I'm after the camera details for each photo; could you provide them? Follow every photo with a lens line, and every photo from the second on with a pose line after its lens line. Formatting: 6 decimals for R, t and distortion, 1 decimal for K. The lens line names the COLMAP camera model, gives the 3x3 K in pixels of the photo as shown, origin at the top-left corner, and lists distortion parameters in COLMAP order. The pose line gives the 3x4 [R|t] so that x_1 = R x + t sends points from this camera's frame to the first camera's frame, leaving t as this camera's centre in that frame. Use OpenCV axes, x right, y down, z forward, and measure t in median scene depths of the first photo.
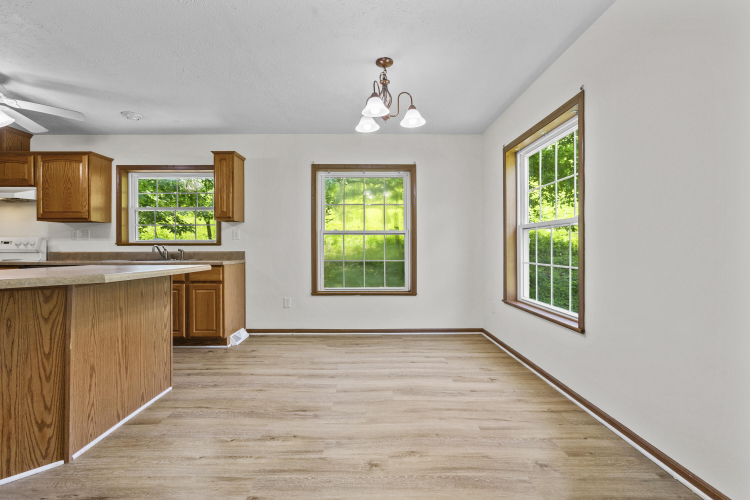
lens RADIAL K [[334.4, 0, 371.1], [0, 334.4, 250.1], [0, 0, 1]] dist [-0.004686, 0.000815]
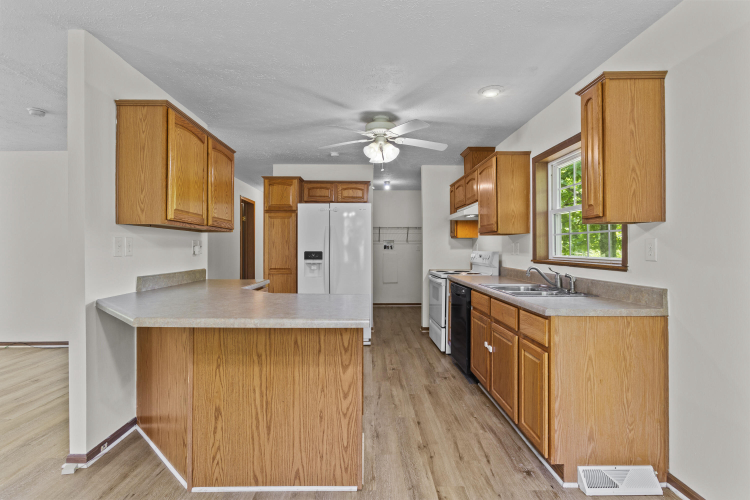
lens RADIAL K [[381.2, 0, 371.6], [0, 381.2, 248.4], [0, 0, 1]] dist [-0.000317, -0.000357]
pose [[-0.001315, 0.005255, -0.999985, 0.113377], [-0.001742, 0.999985, 0.005257, -0.052186], [0.999998, 0.001748, -0.001305, 0.647677]]
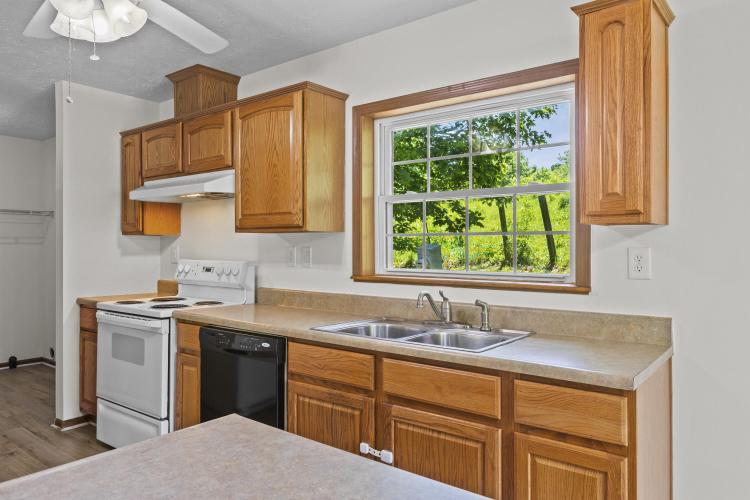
lens RADIAL K [[519.5, 0, 364.6], [0, 519.5, 249.7], [0, 0, 1]] dist [0.010404, -0.003013]
pose [[0.770587, 0.008000, -0.637285, -0.299926], [-0.002222, 0.999949, 0.009865, -0.066058], [0.637331, -0.006186, 0.770565, 0.467247]]
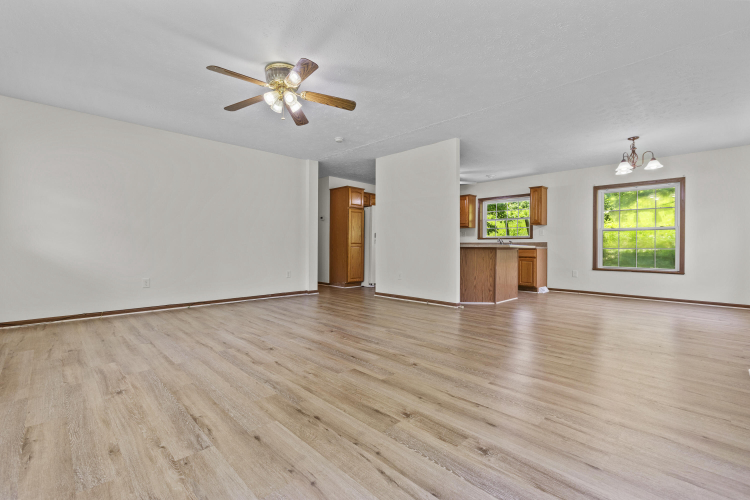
lens RADIAL K [[334.4, 0, 371.3], [0, 334.4, 243.9], [0, 0, 1]] dist [-0.004686, 0.000815]
pose [[0.693652, 0.002716, -0.720305, 0.234056], [-0.015007, 0.999830, -0.010682, 0.045677], [0.720154, 0.018220, 0.693575, -0.852452]]
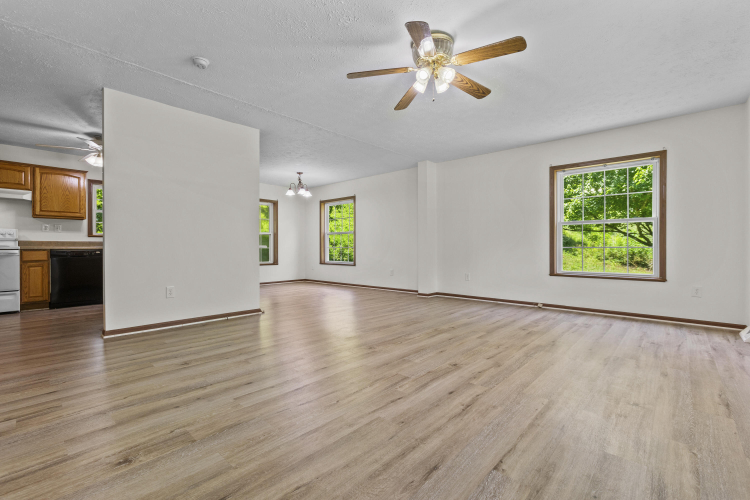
lens RADIAL K [[334.4, 0, 369.9], [0, 334.4, 246.5], [0, 0, 1]] dist [-0.004686, 0.000815]
pose [[0.682768, 0.004565, 0.730621, -0.998941], [0.005344, 0.999923, -0.011241, 0.049187], [-0.730616, 0.011579, 0.682691, -0.823238]]
